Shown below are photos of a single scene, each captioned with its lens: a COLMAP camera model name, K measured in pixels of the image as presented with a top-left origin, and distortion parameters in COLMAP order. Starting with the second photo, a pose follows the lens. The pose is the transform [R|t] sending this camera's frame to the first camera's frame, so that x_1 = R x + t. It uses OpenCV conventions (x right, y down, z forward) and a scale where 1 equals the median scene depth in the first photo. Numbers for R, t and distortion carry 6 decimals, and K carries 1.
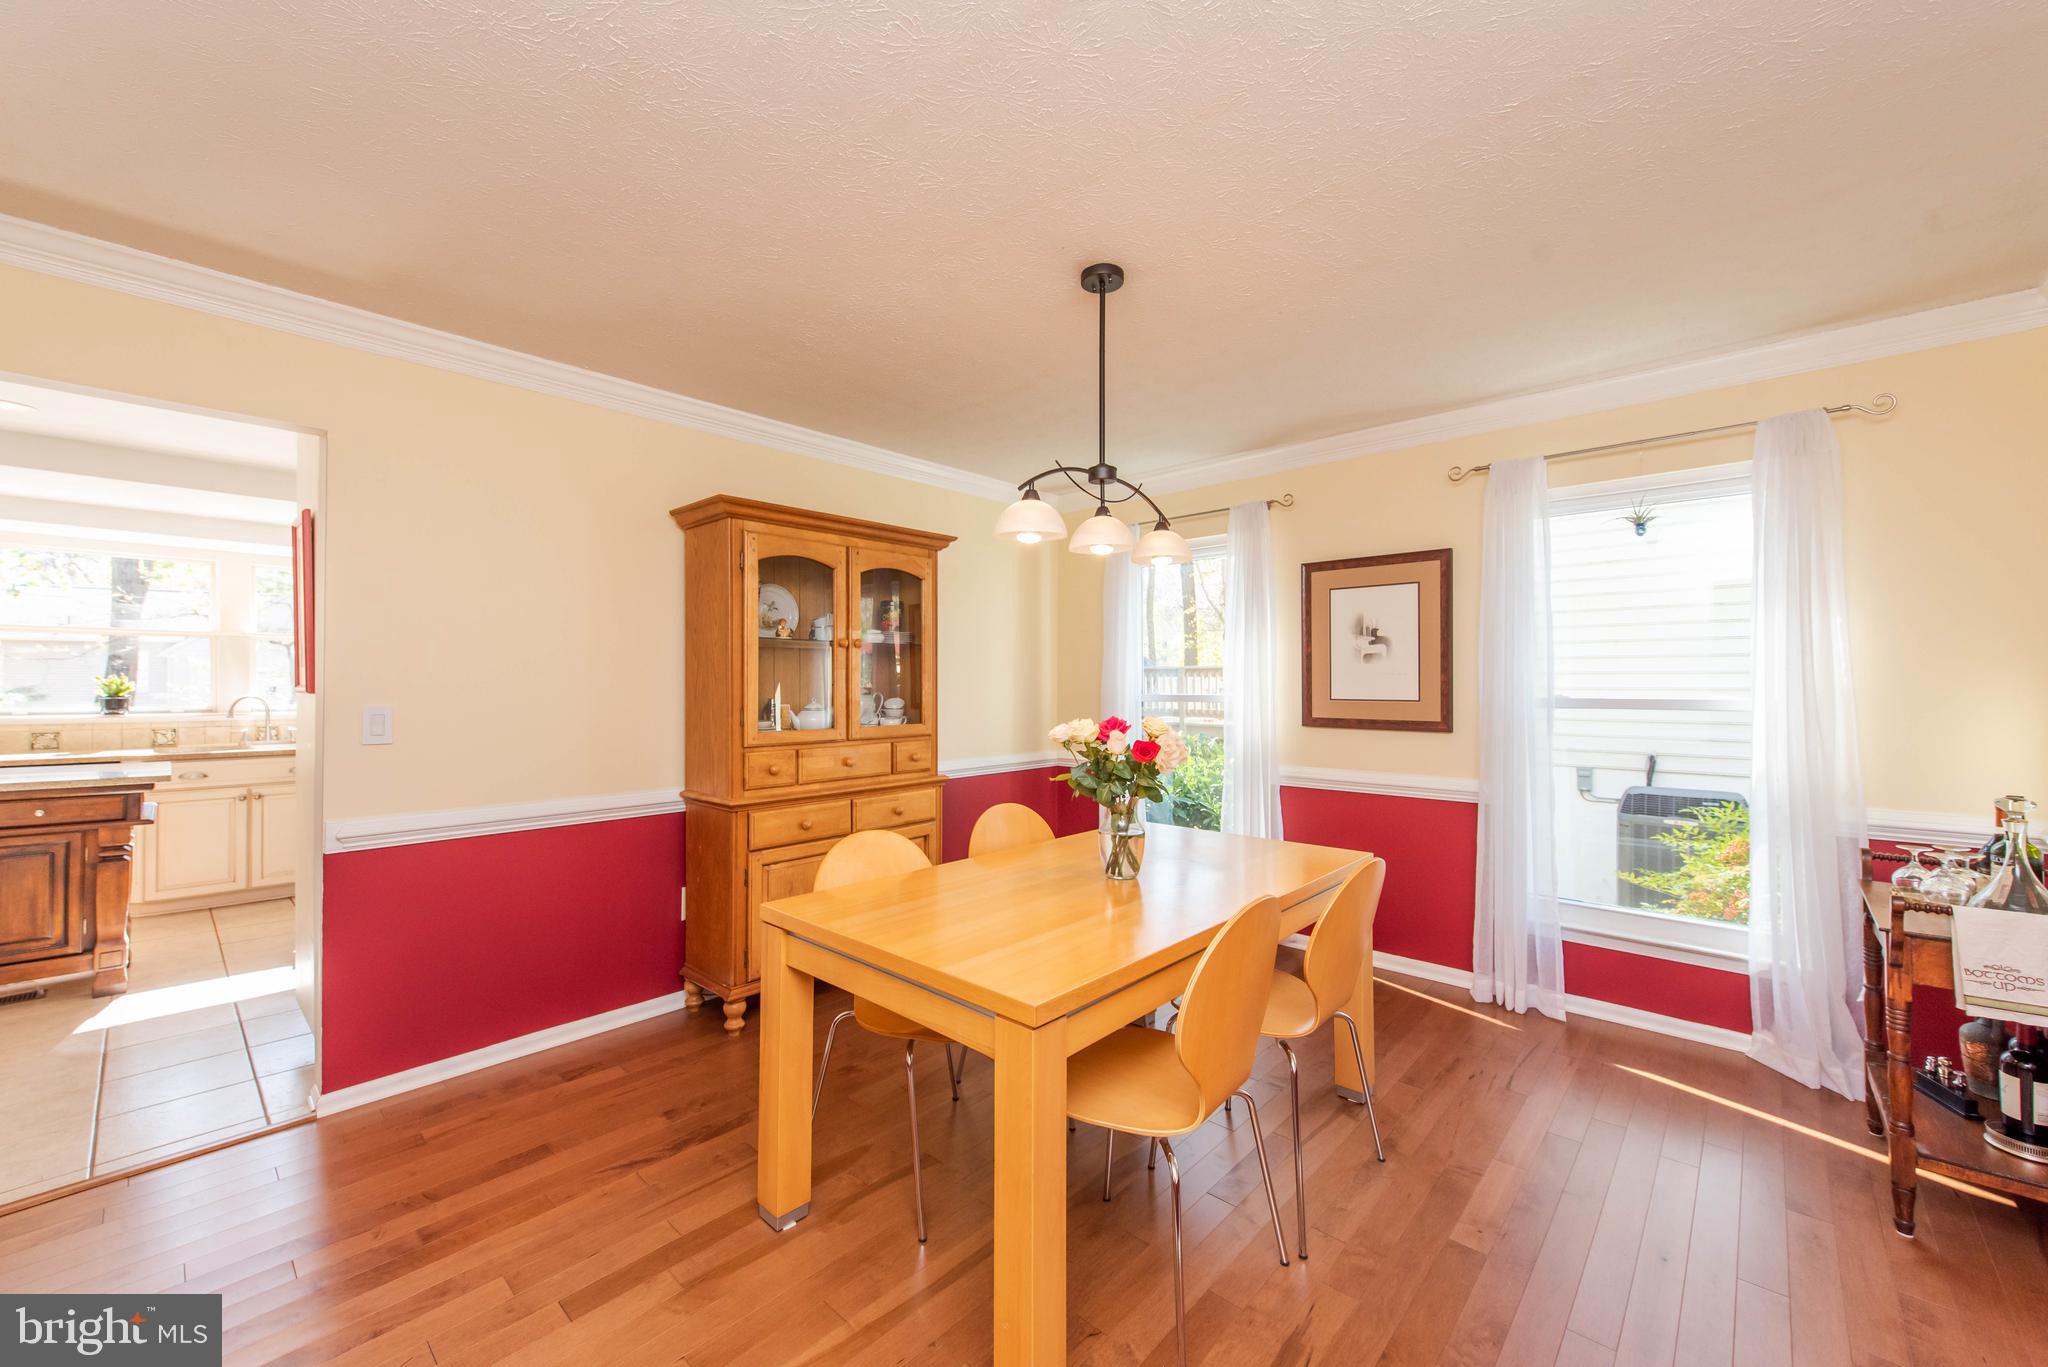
lens RADIAL K [[804.7, 0, 1024.0], [0, 804.7, 683.5], [0, 0, 1]] dist [0.017642, -0.006496]
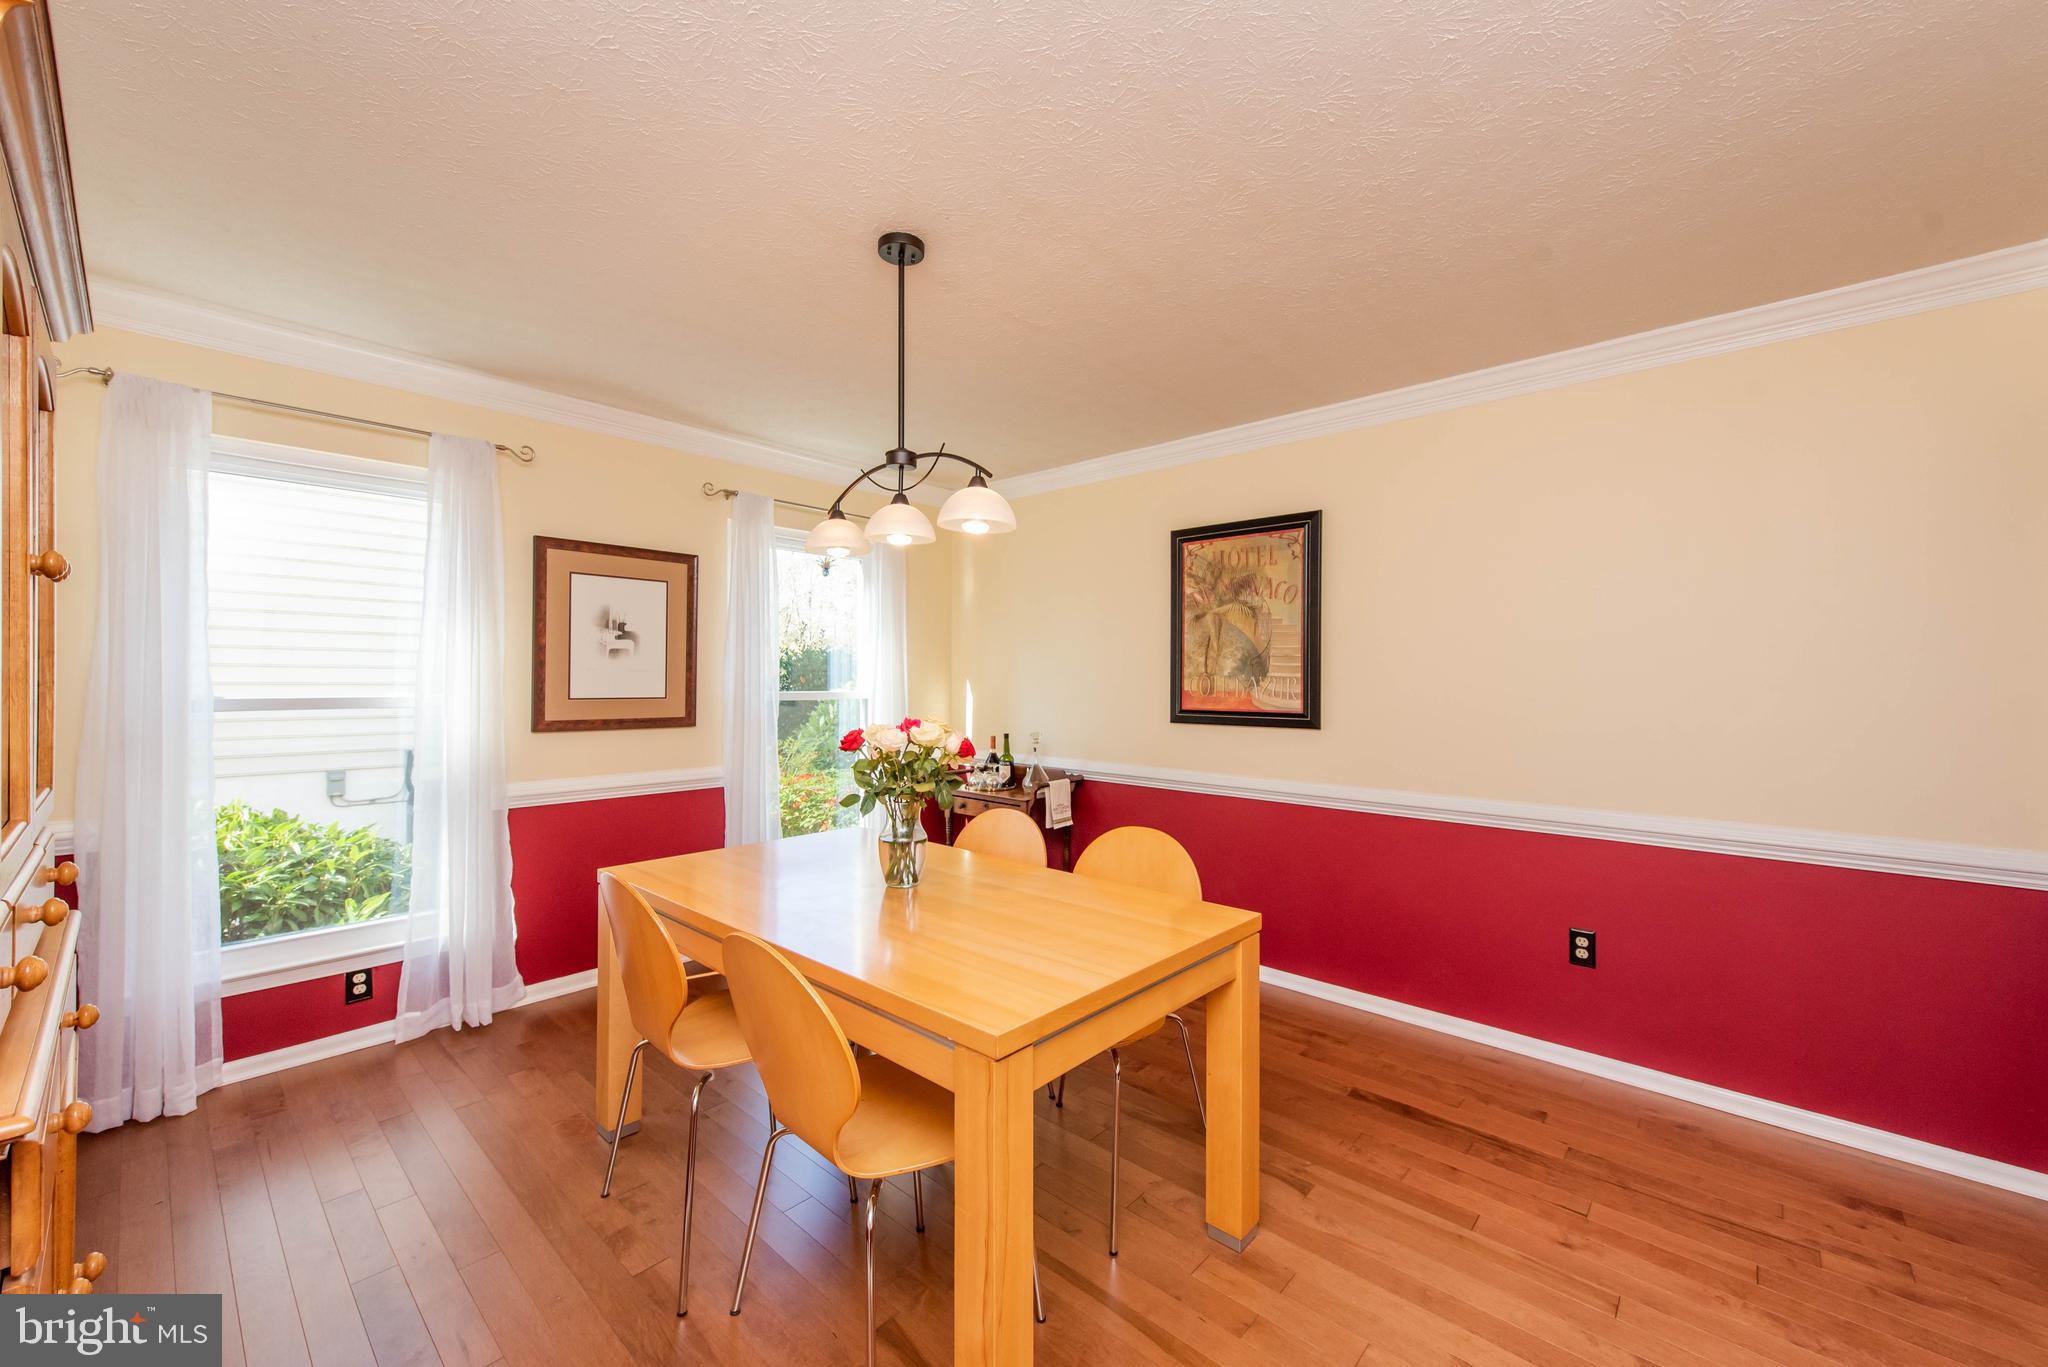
lens RADIAL K [[821.6, 0, 999.1], [0, 821.6, 674.2], [0, 0, 1]] dist [0.071484, -0.000001]
pose [[0.025302, 0.006294, 0.999660, -0.527146], [-0.005363, 0.999967, -0.006161, -0.003913], [-0.999665, -0.005205, 0.025335, 0.526752]]
